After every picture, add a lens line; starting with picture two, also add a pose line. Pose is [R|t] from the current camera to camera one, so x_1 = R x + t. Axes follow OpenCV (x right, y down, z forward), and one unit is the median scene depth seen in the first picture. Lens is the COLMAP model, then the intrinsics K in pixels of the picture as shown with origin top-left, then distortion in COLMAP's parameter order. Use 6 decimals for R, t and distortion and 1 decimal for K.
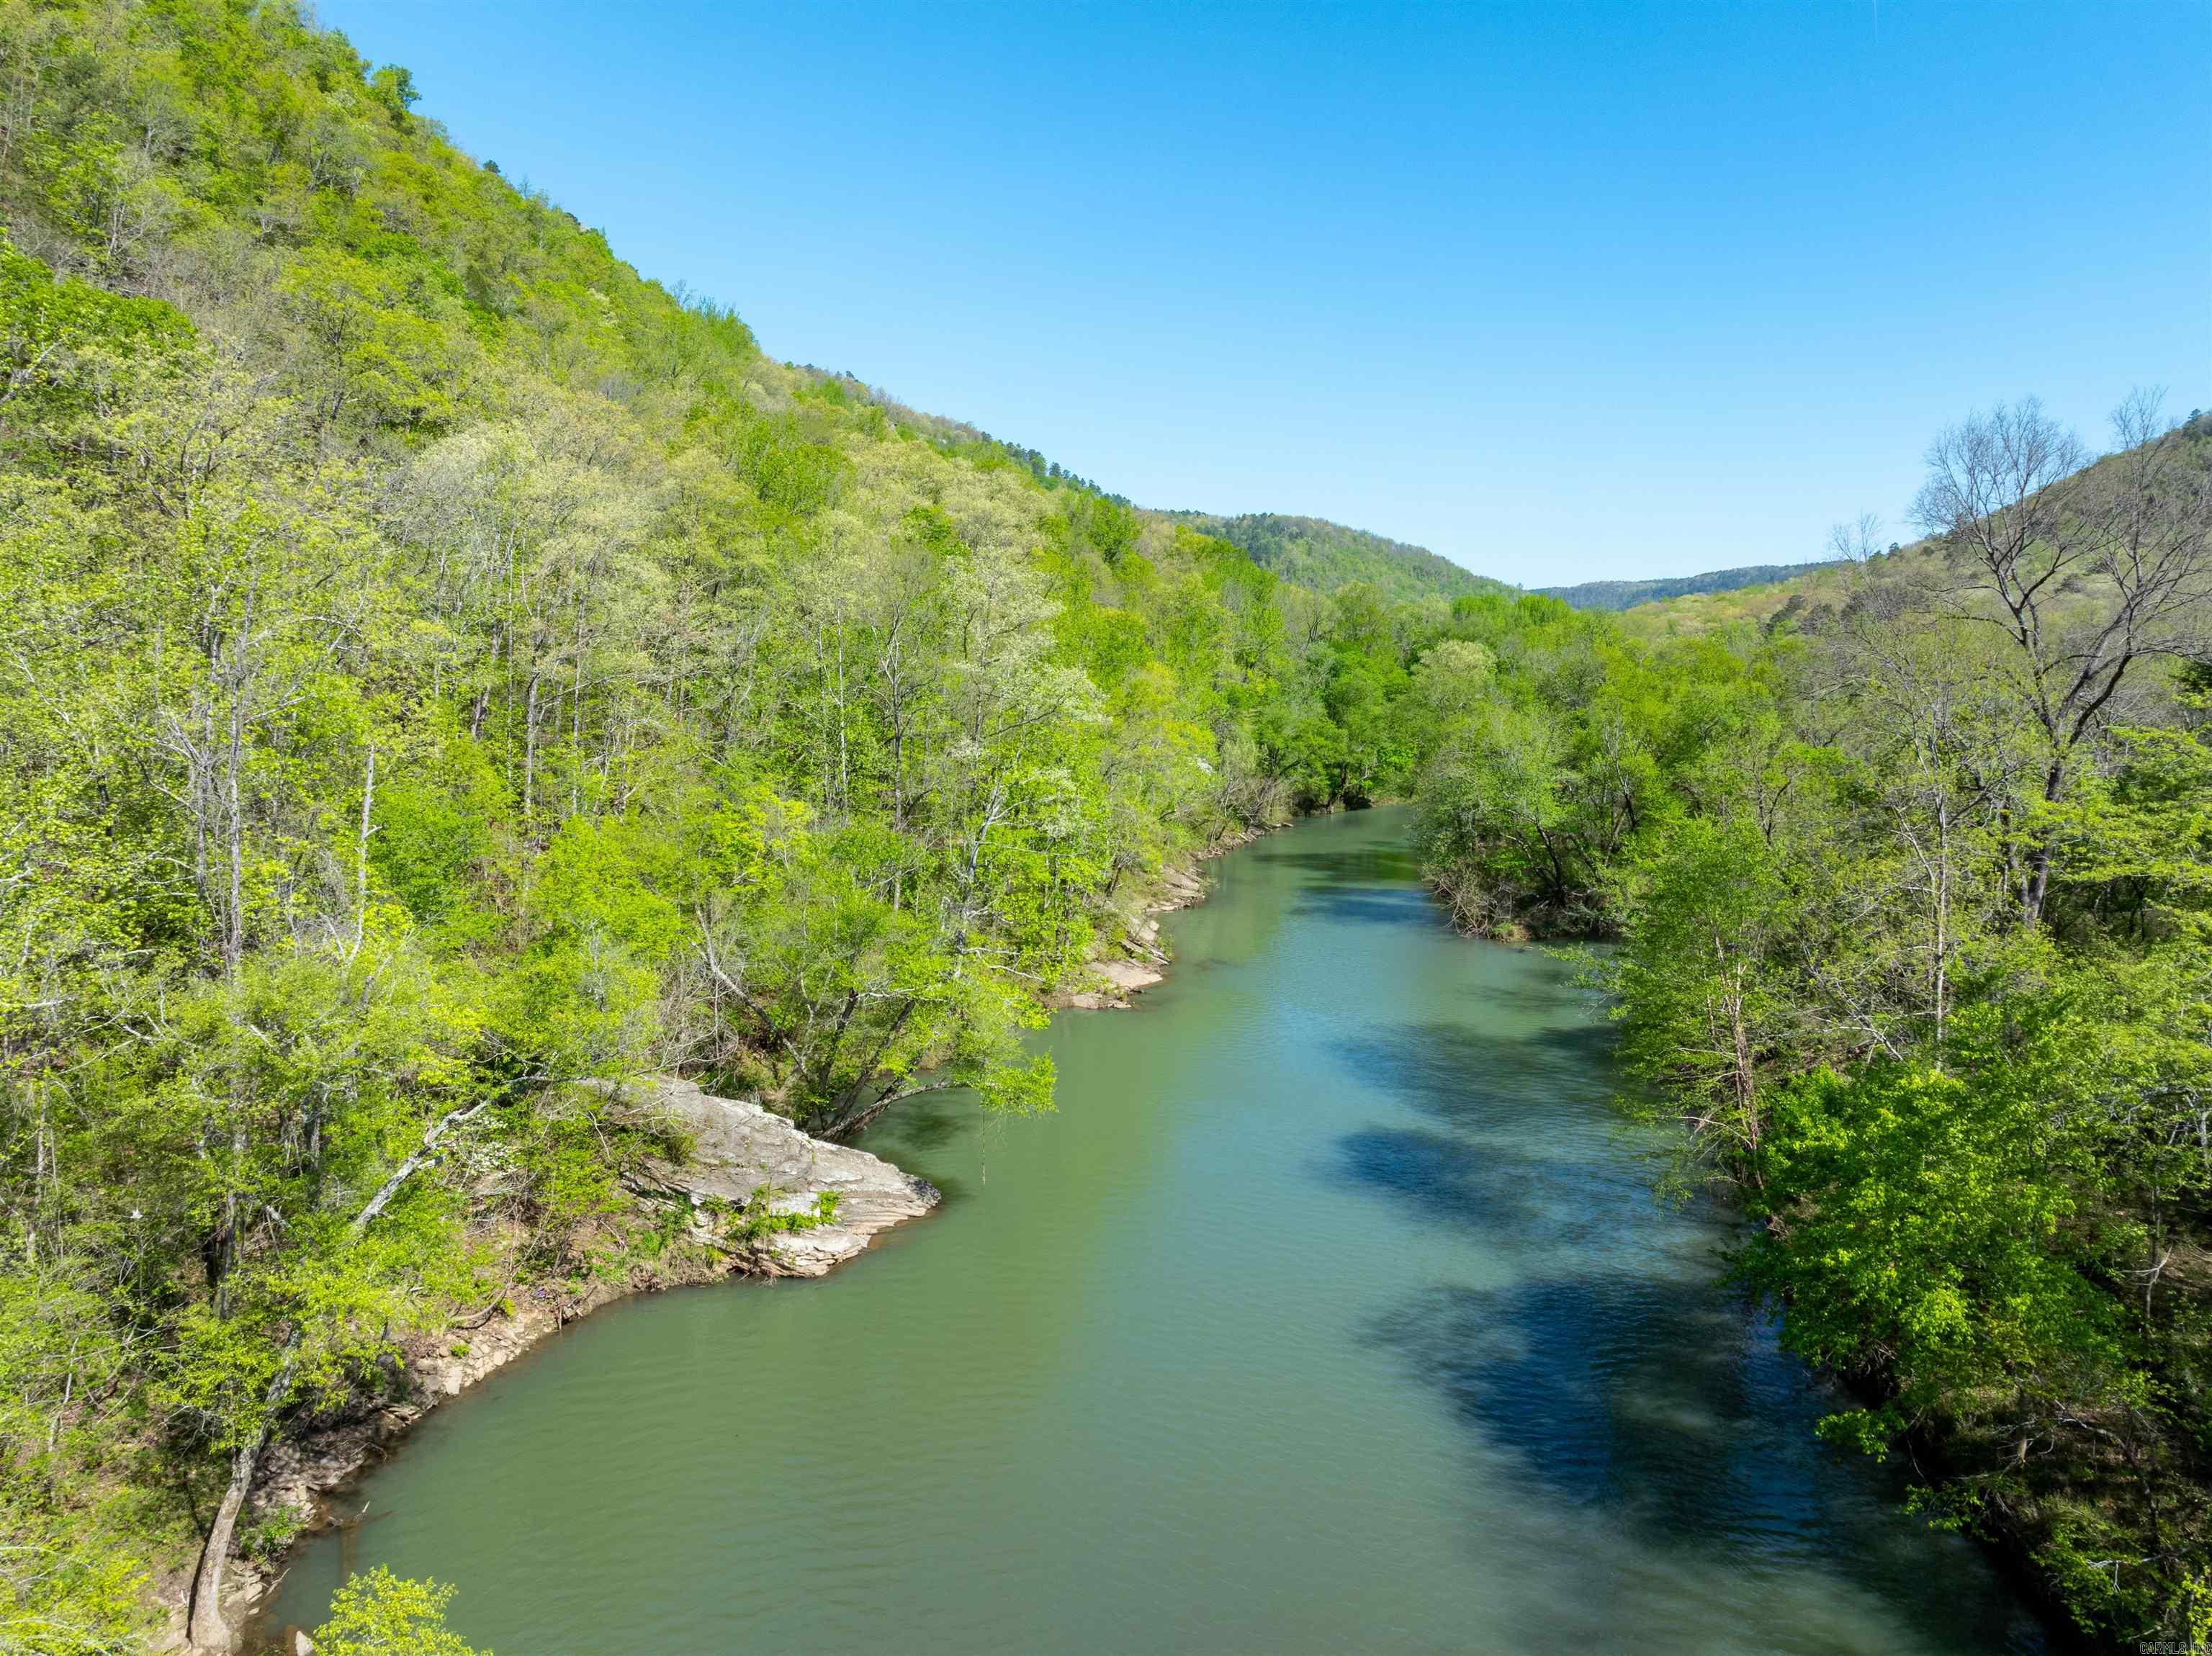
lens RADIAL K [[1561.2, 0, 1111.6], [0, 1561.2, 825.5], [0, 0, 1]] dist [-0.042529, 0.029198]
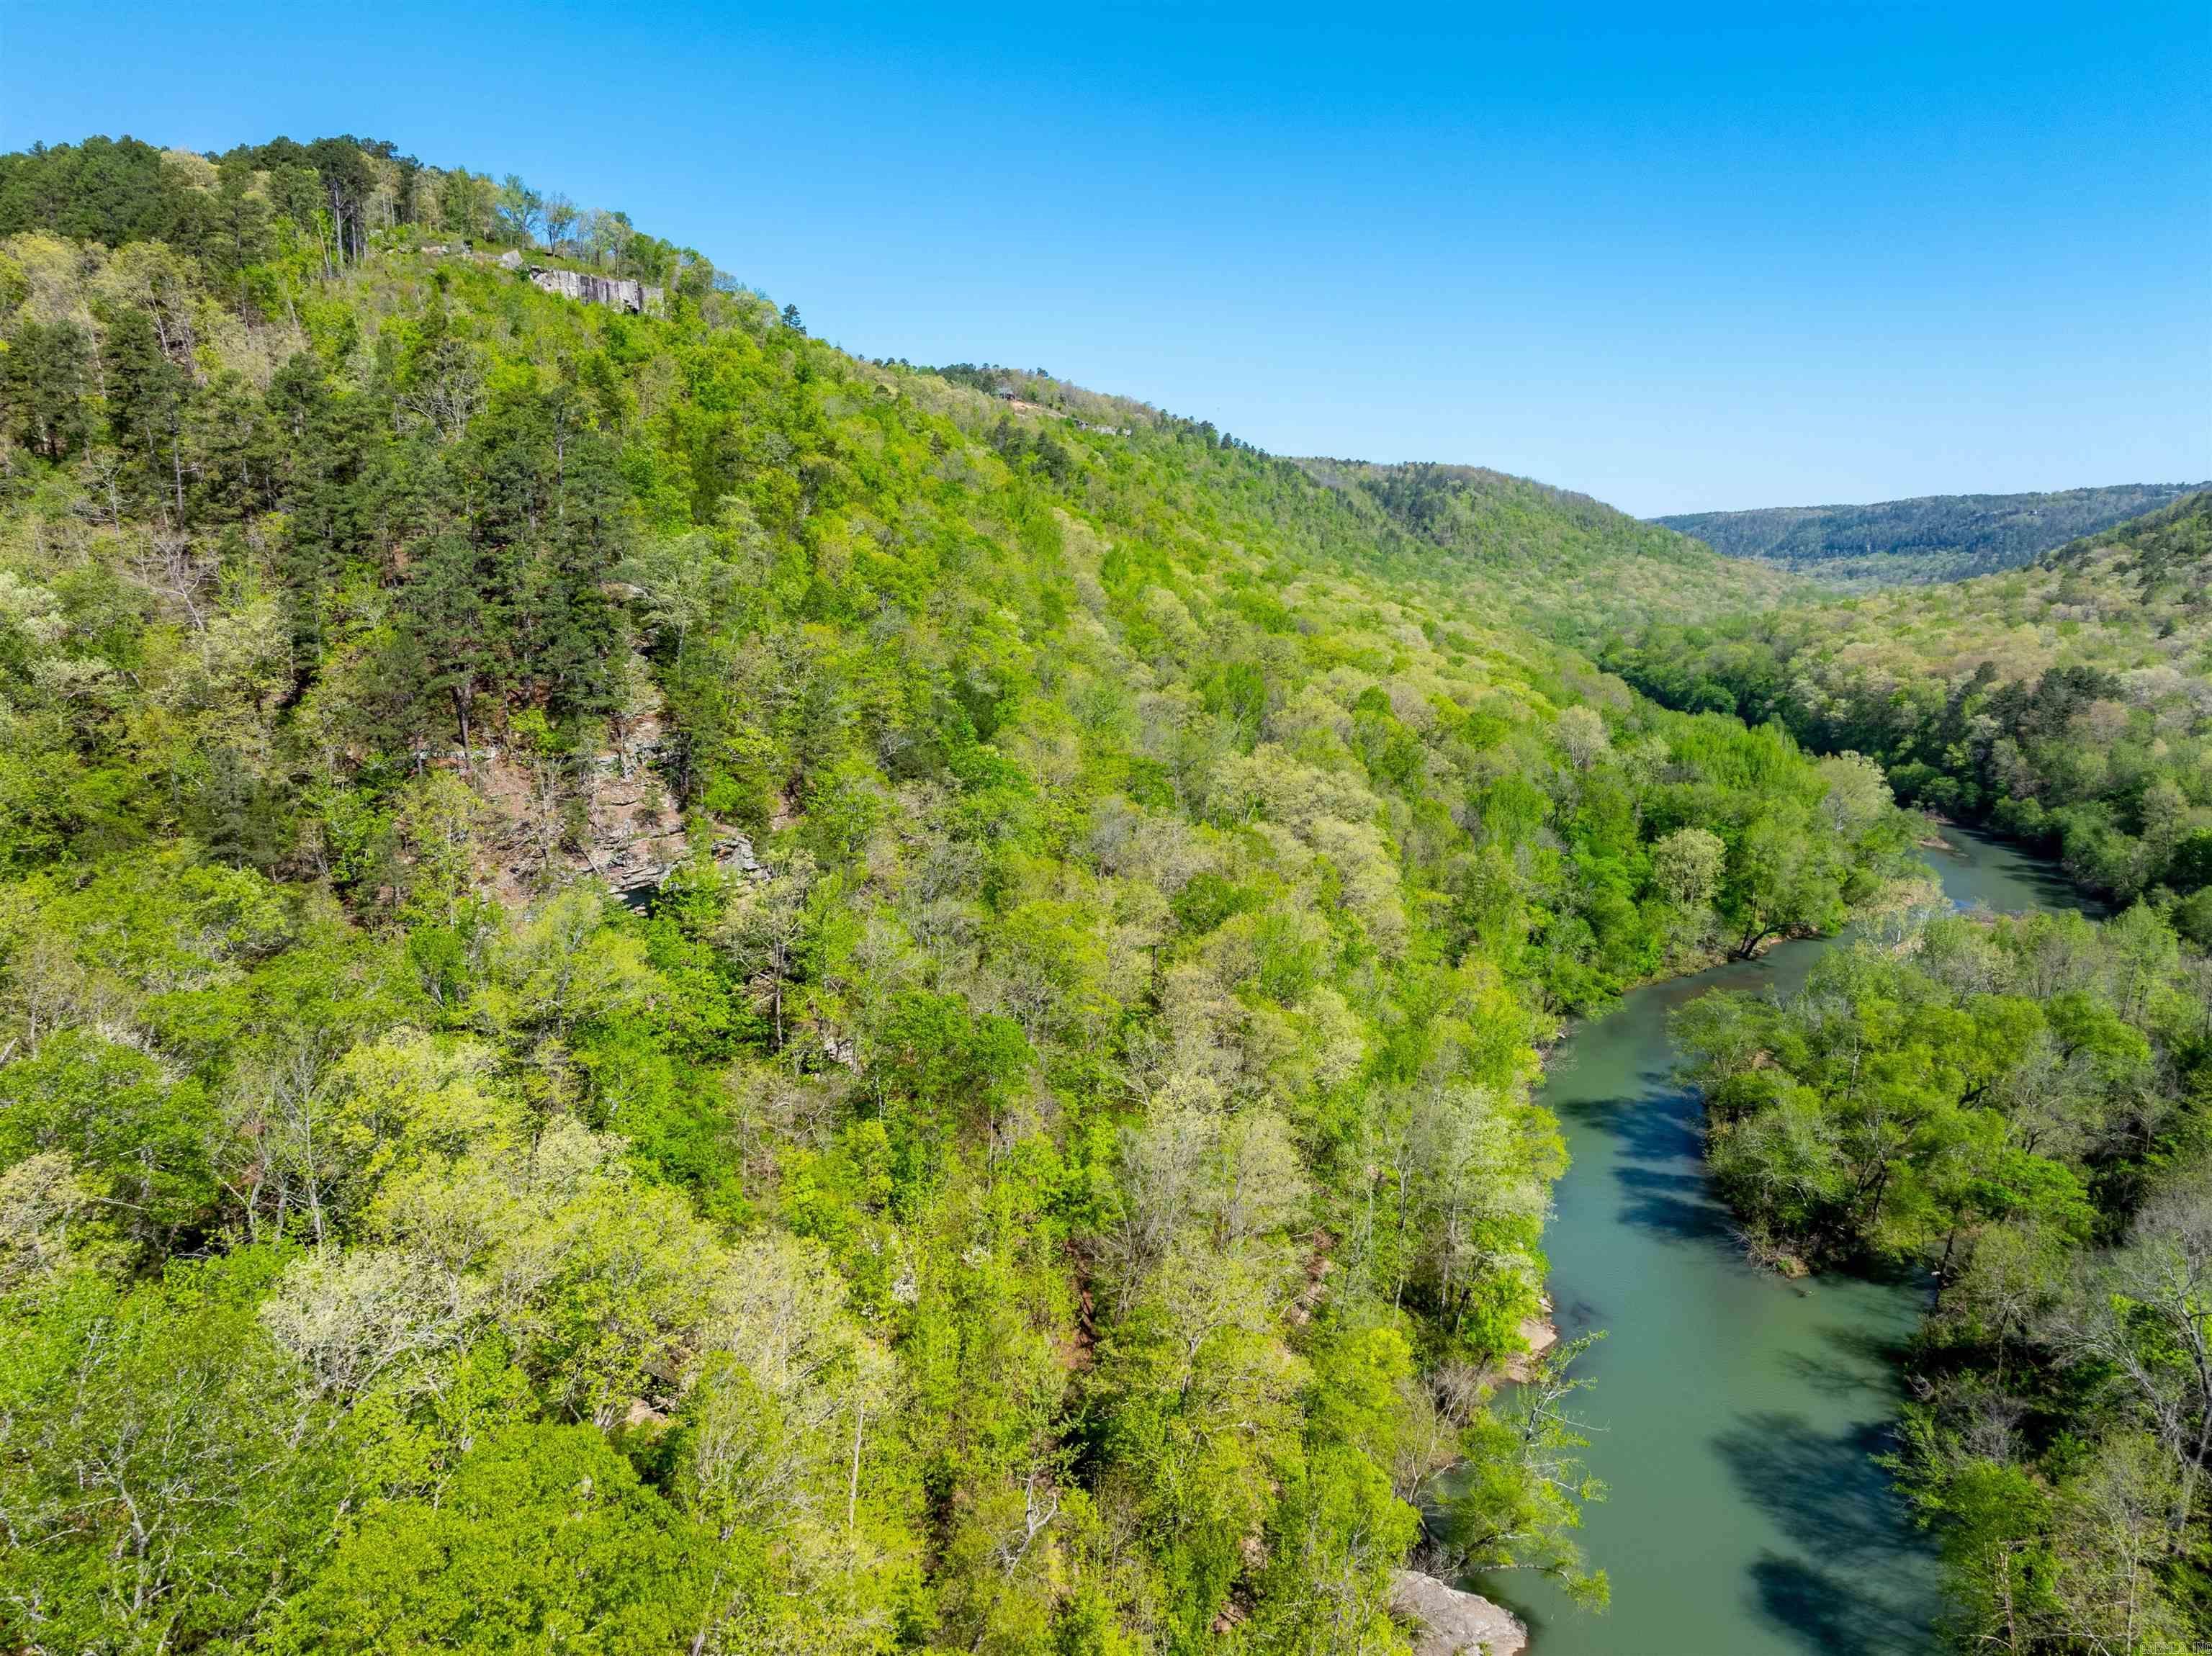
lens RADIAL K [[1561.2, 0, 1109.3], [0, 1561.2, 825.7], [0, 0, 1]] dist [-0.042529, 0.029198]
pose [[0.996191, 0.010996, -0.086507, -0.224963], [-0.005705, 0.998111, 0.061175, -0.392301], [0.087016, -0.060449, 0.994371, -0.362679]]
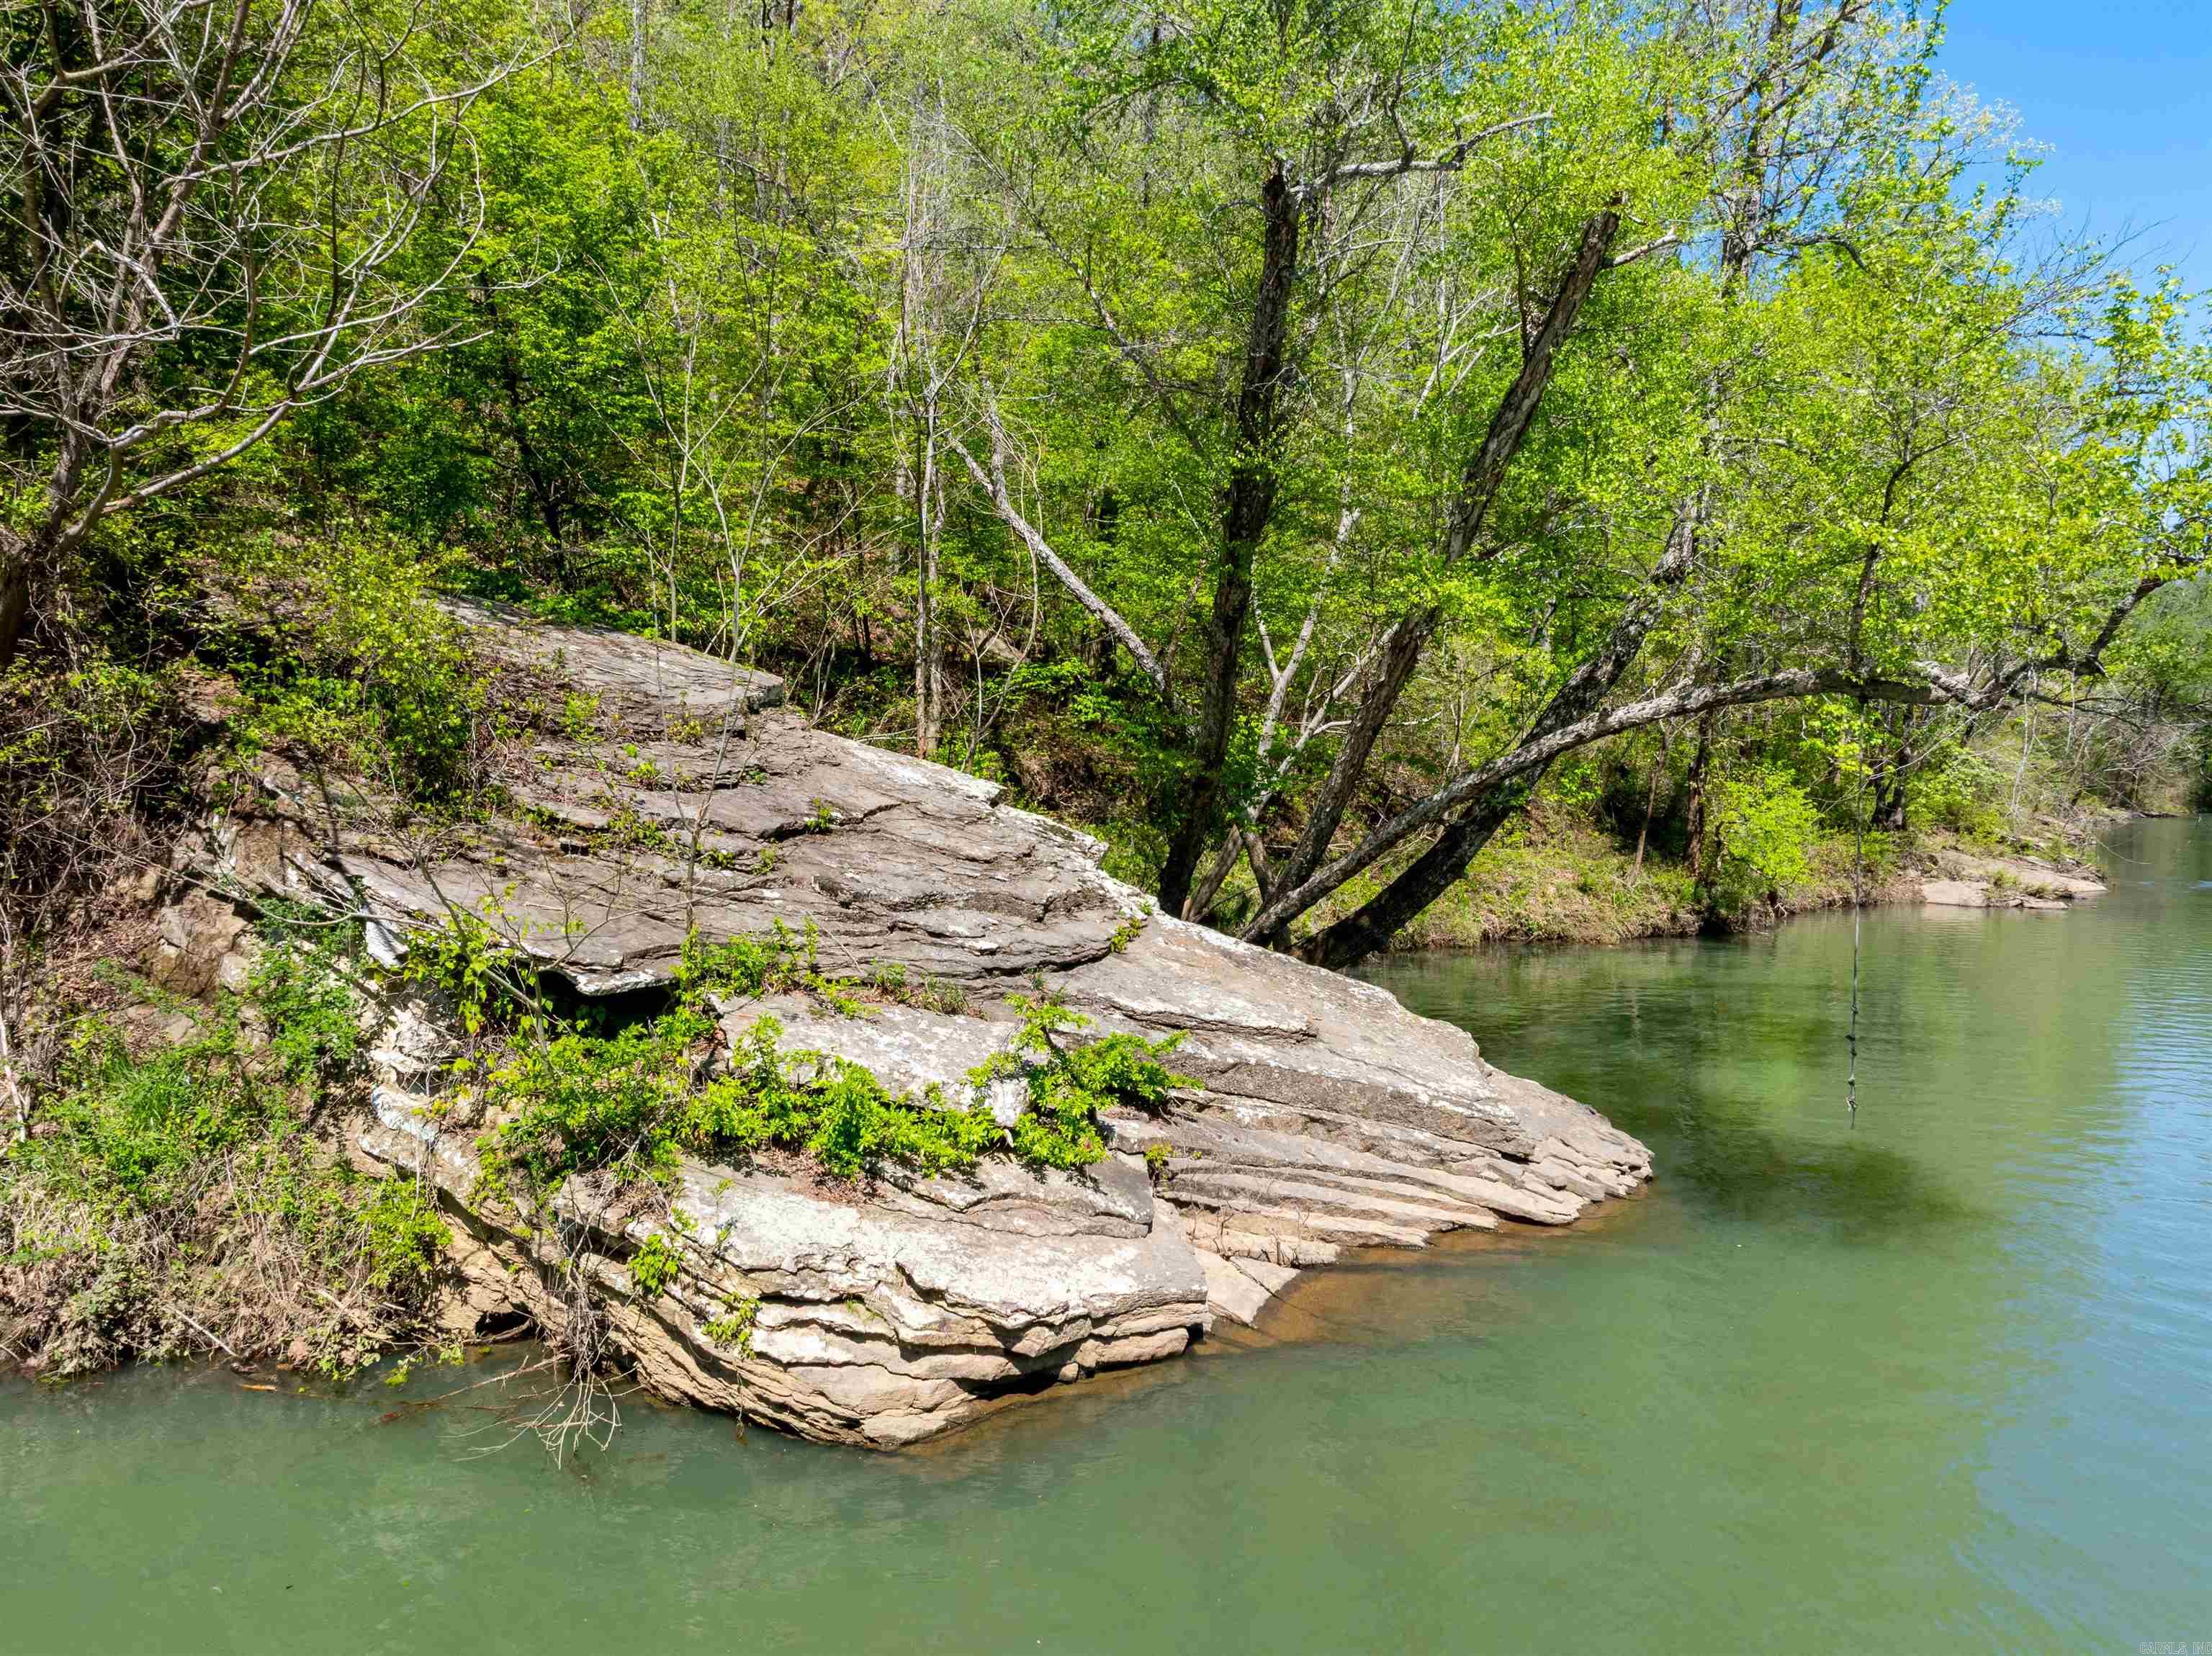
lens RADIAL K [[1561.2, 0, 1100.5], [0, 1561.2, 900.4], [0, 0, 1]] dist [-0.042529, 0.029198]
pose [[0.909466, 0.037040, -0.414124, -0.046399], [-0.044807, 0.998955, -0.009053, 0.105794], [0.413356, 0.026789, 0.910175, 0.388928]]
